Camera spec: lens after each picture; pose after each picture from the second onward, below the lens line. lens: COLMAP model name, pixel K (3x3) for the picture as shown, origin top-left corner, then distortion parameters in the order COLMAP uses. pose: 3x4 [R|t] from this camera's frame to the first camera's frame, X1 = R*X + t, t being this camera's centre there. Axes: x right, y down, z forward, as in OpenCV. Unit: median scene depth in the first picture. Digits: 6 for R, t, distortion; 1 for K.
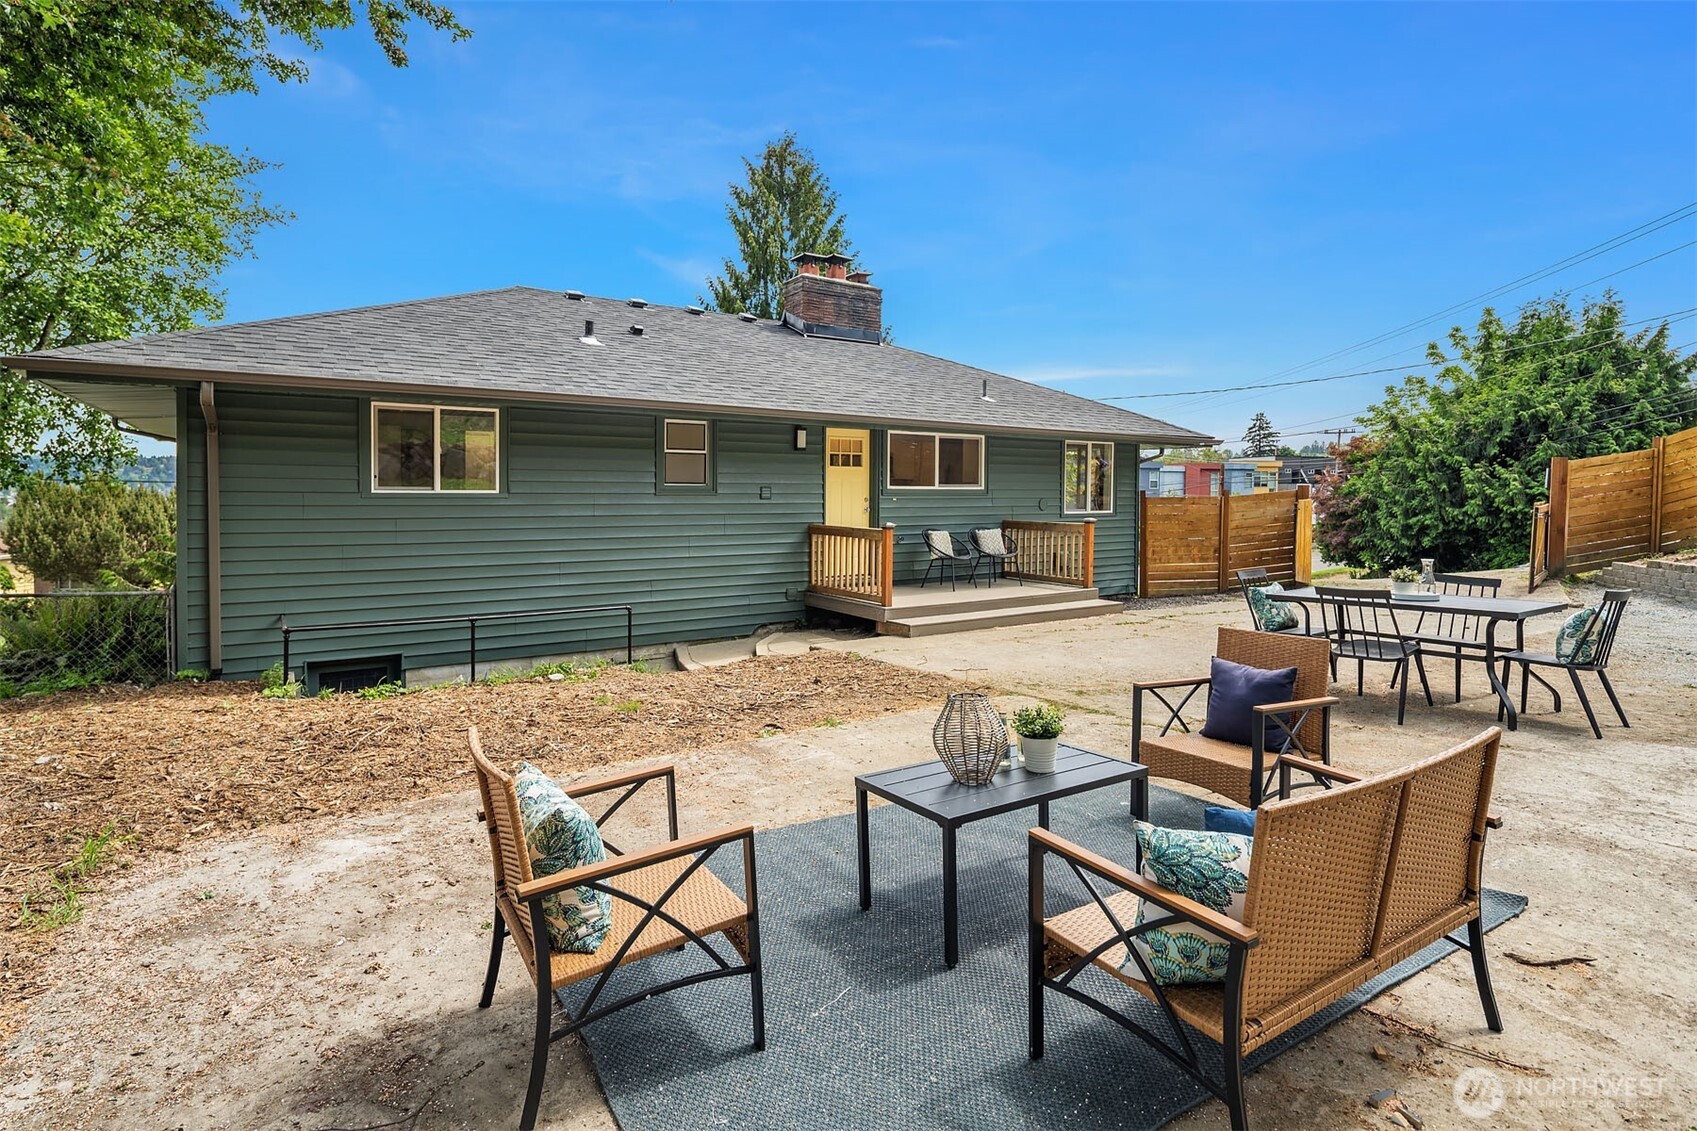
lens RADIAL K [[833.6, 0, 848.5], [0, 833.6, 565.5], [0, 0, 1]] dist [0.001186, 0.000056]
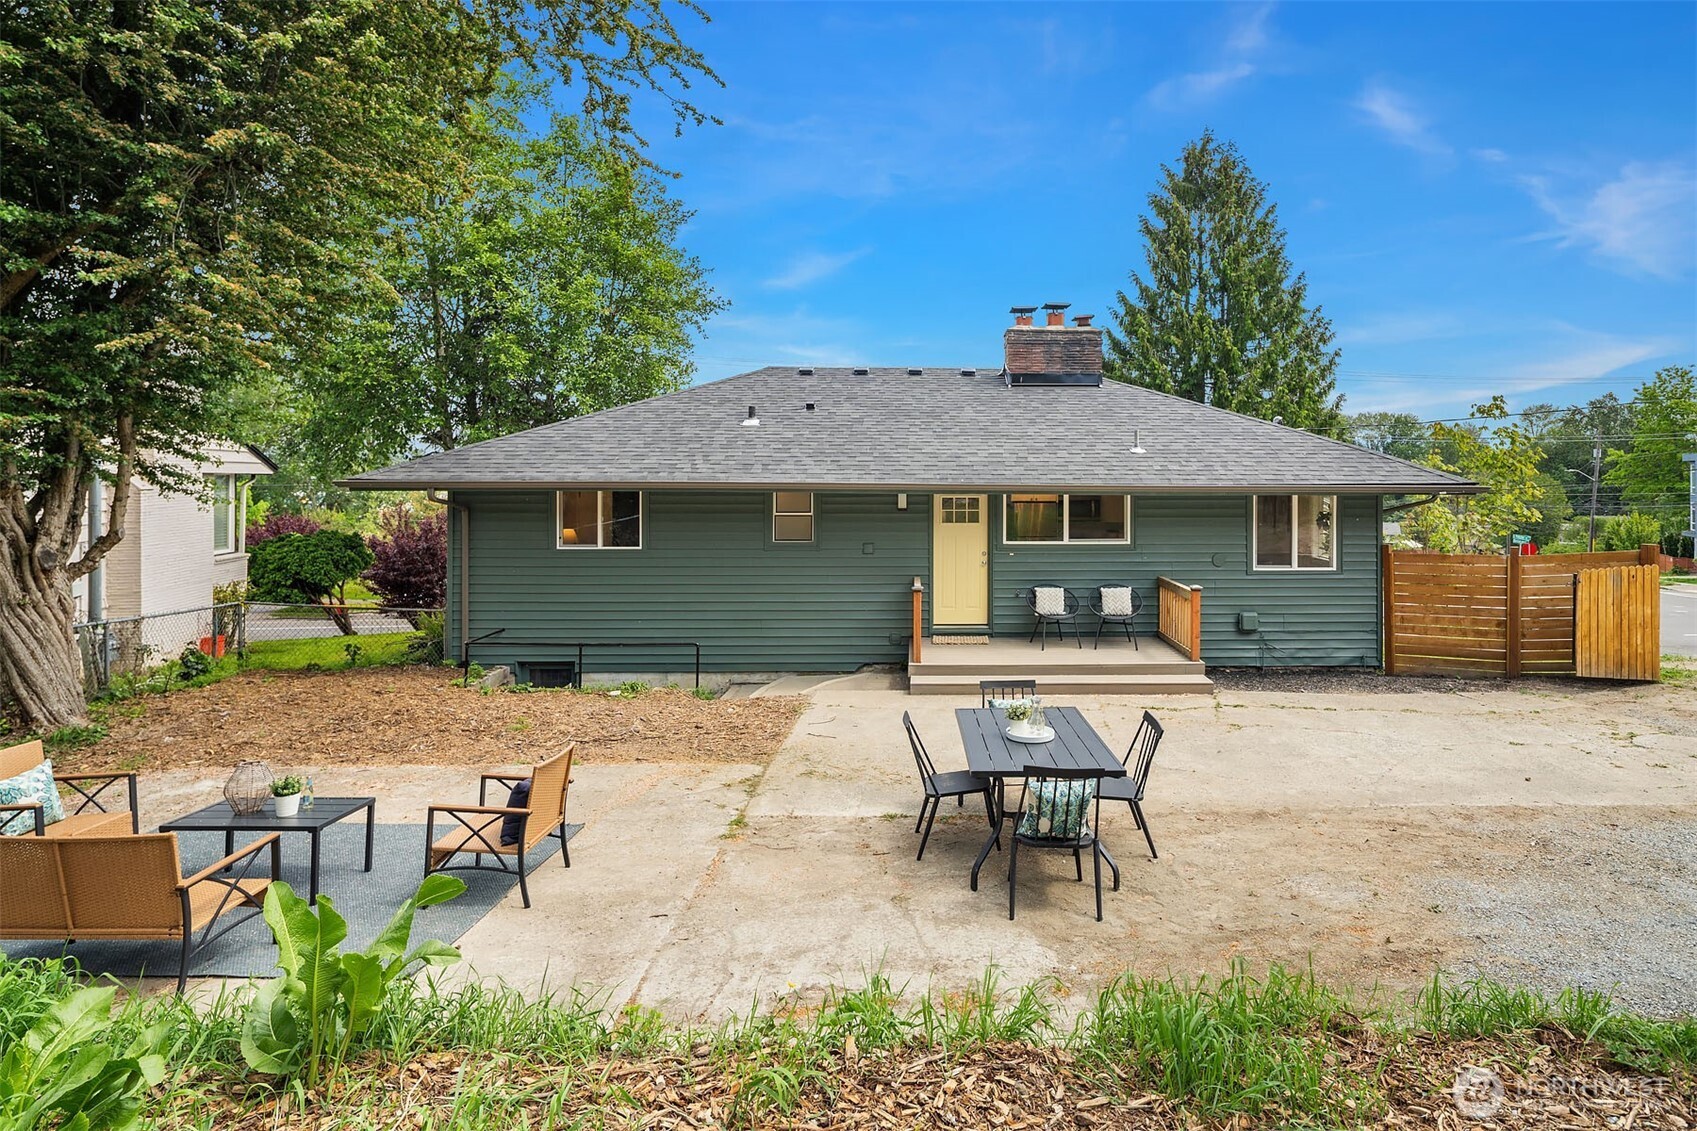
lens RADIAL K [[820.0, 0, 848.0], [0, 820.0, 543.1], [0, 0, 1]] dist [0.000118, -0.000007]
pose [[0.850761, 0.032159, -0.524569, 0.399068], [-0.047637, 0.998736, -0.016031, -0.064589], [0.523390, 0.038627, 0.851217, 0.028935]]
